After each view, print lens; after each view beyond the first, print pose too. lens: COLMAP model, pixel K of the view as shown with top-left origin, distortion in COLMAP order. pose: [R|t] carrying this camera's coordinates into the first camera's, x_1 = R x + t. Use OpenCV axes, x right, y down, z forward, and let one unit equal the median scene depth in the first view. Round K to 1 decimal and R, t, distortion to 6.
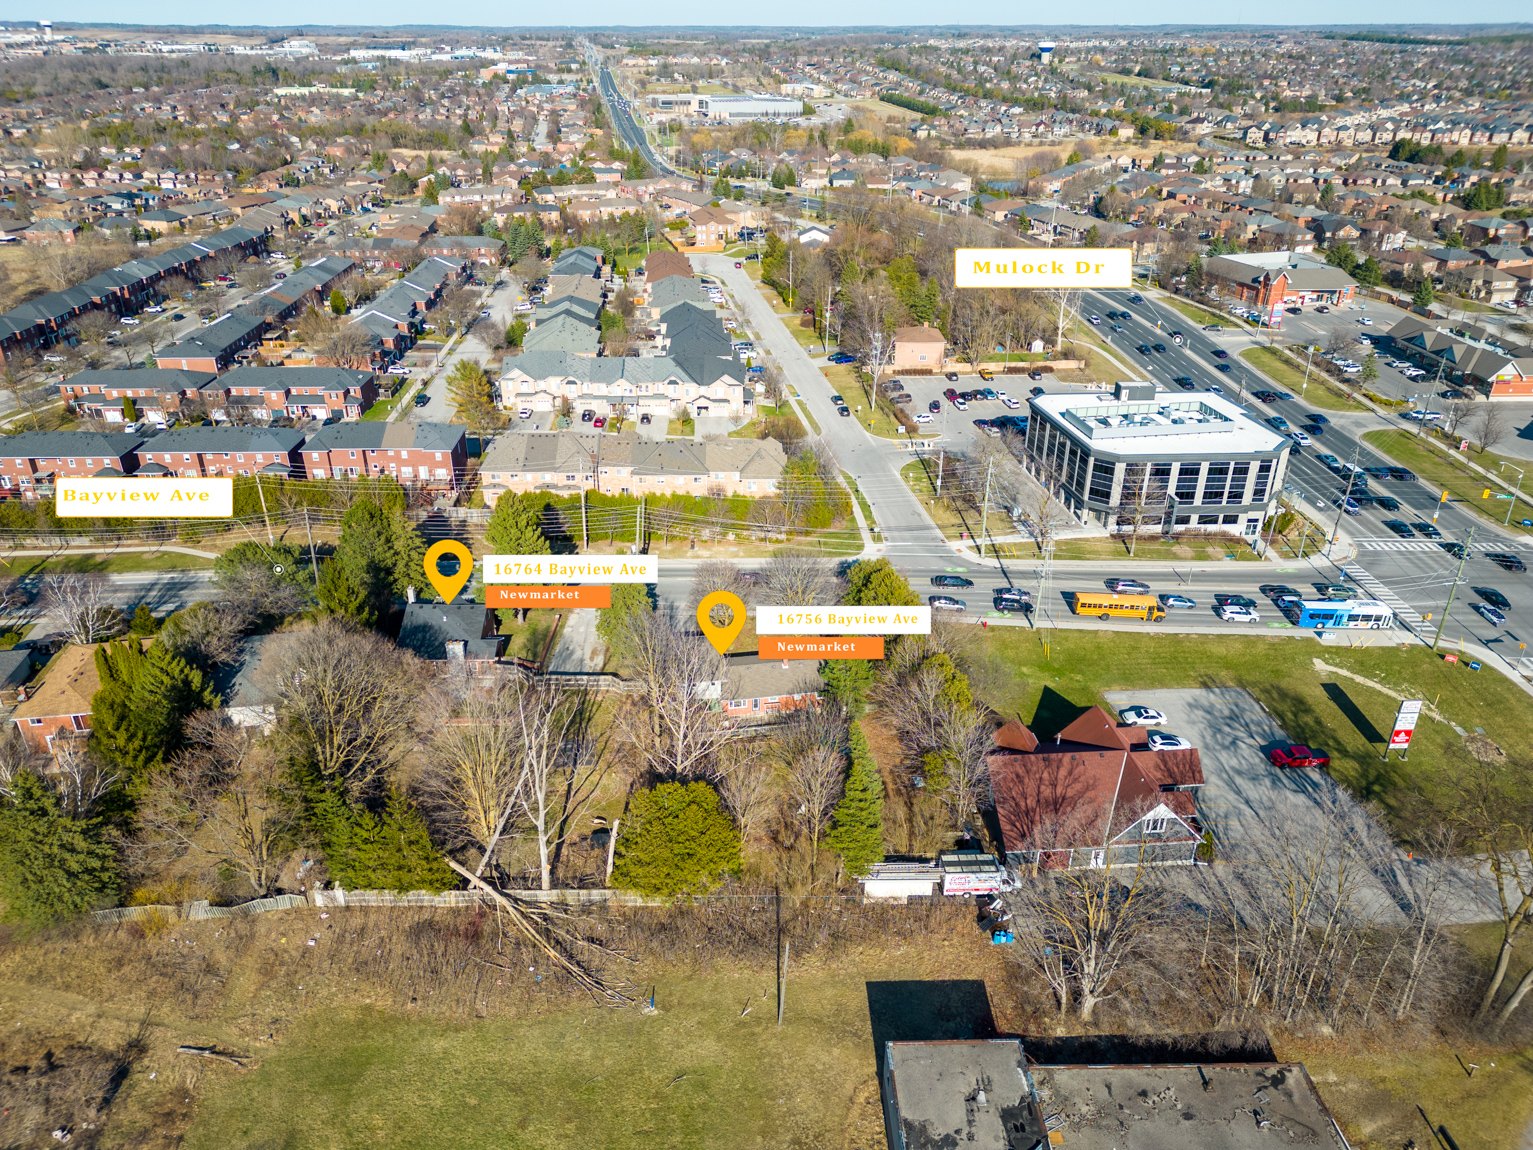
lens RADIAL K [[1080.6, 0, 761.0], [0, 1080.6, 583.9], [0, 0, 1]] dist [0.053039, -0.036624]
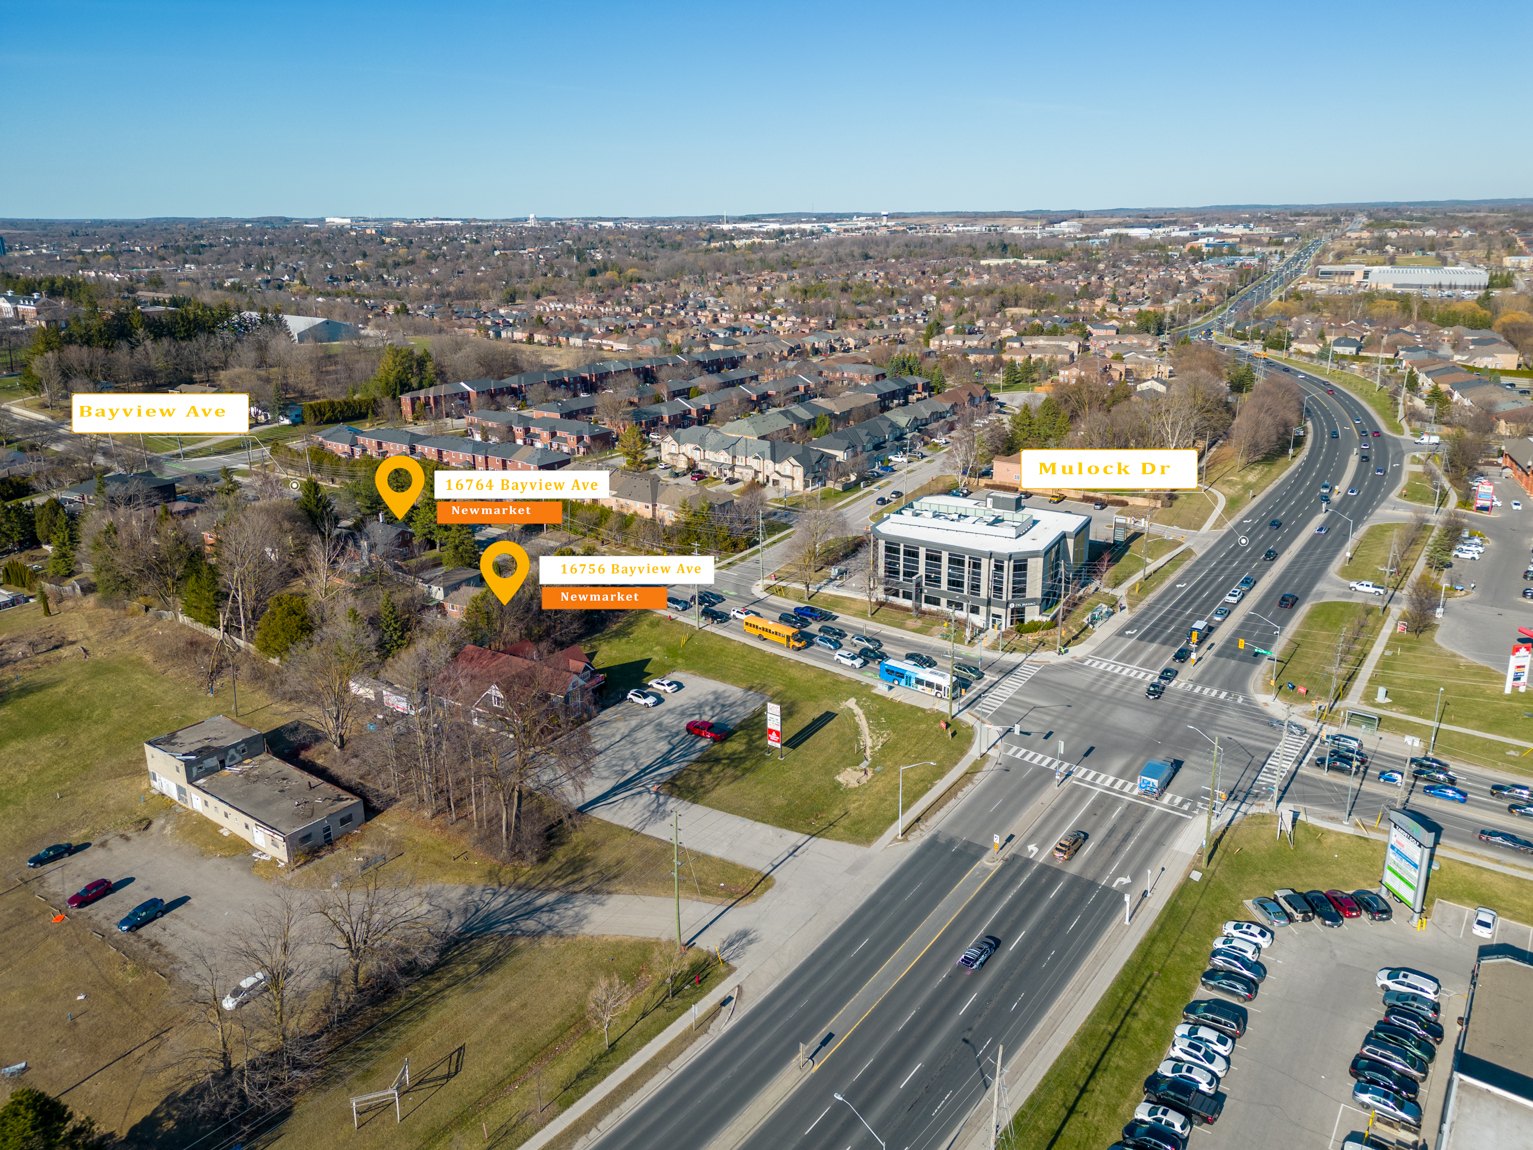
lens RADIAL K [[1080.6, 0, 778.3], [0, 1080.6, 573.4], [0, 0, 1]] dist [0.053039, -0.036624]
pose [[0.794281, 0.180661, -0.580068, 0.828130], [-0.263973, 0.962557, -0.061669, 0.024177], [0.547207, 0.202105, 0.812230, -0.016612]]
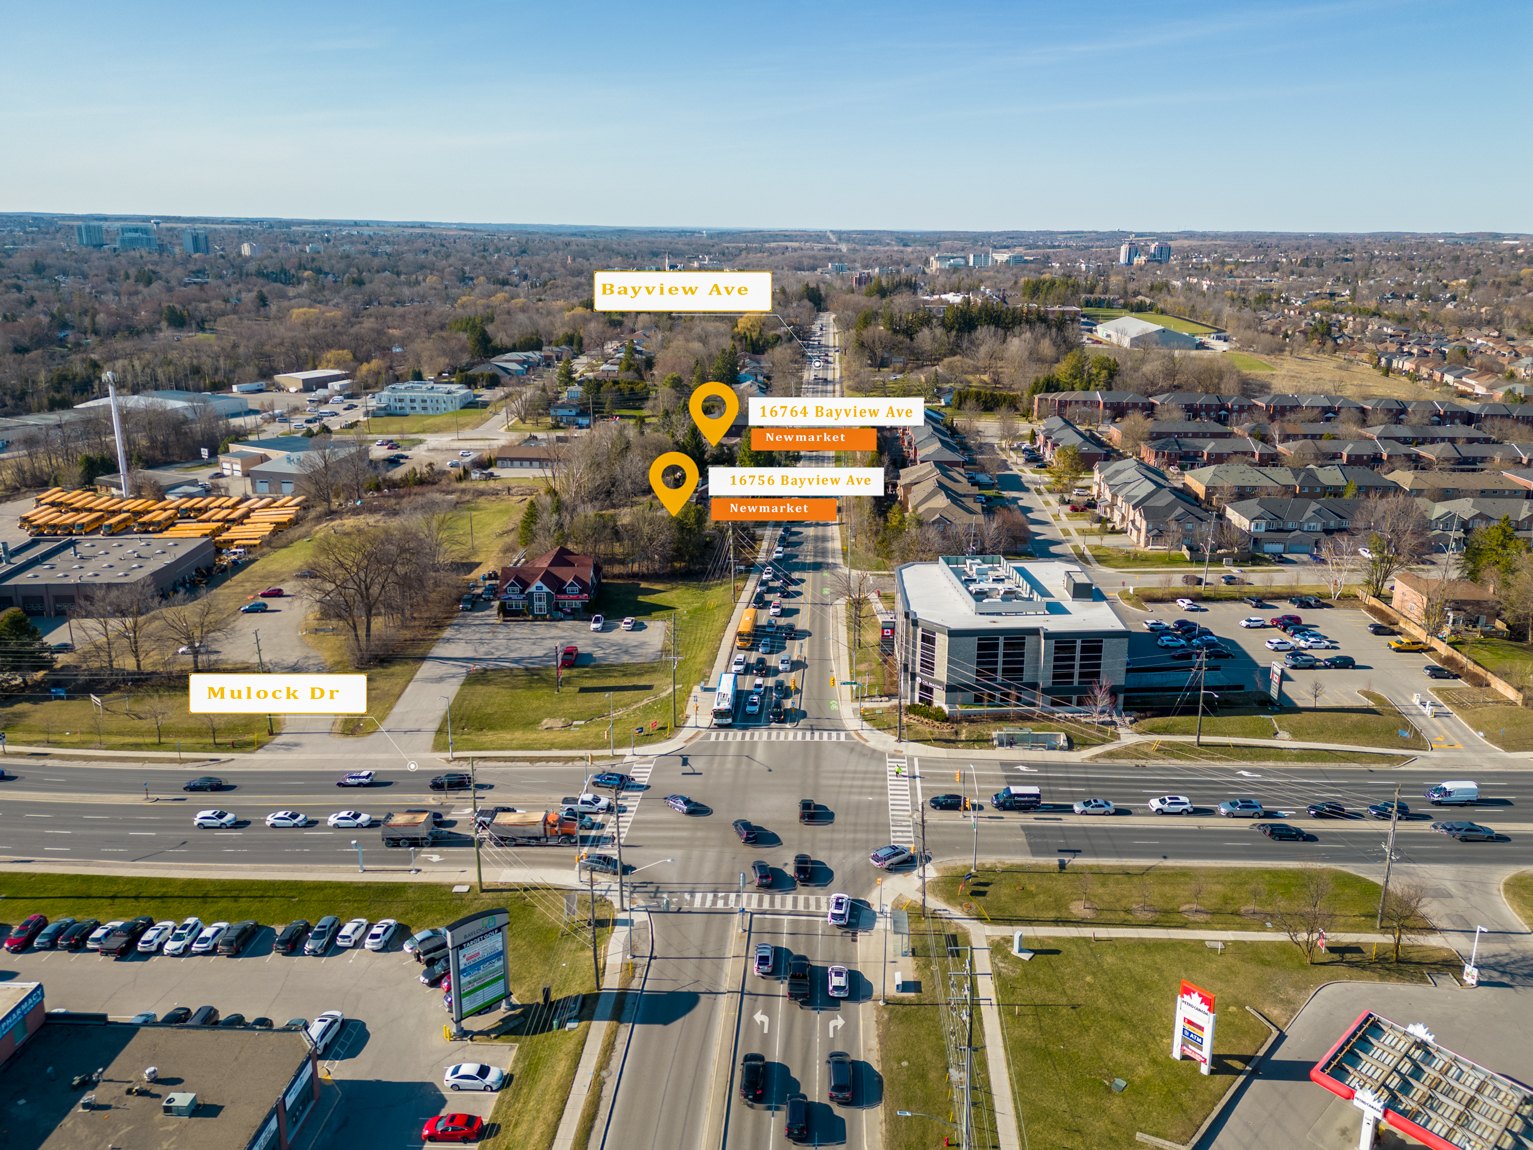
lens RADIAL K [[1080.6, 0, 781.5], [0, 1080.6, 570.1], [0, 0, 1]] dist [0.053039, -0.036624]
pose [[-0.067136, 0.303433, -0.950485, 1.226835], [-0.457892, 0.837020, 0.299554, -0.347837], [0.886469, 0.455330, 0.082745, 0.710538]]
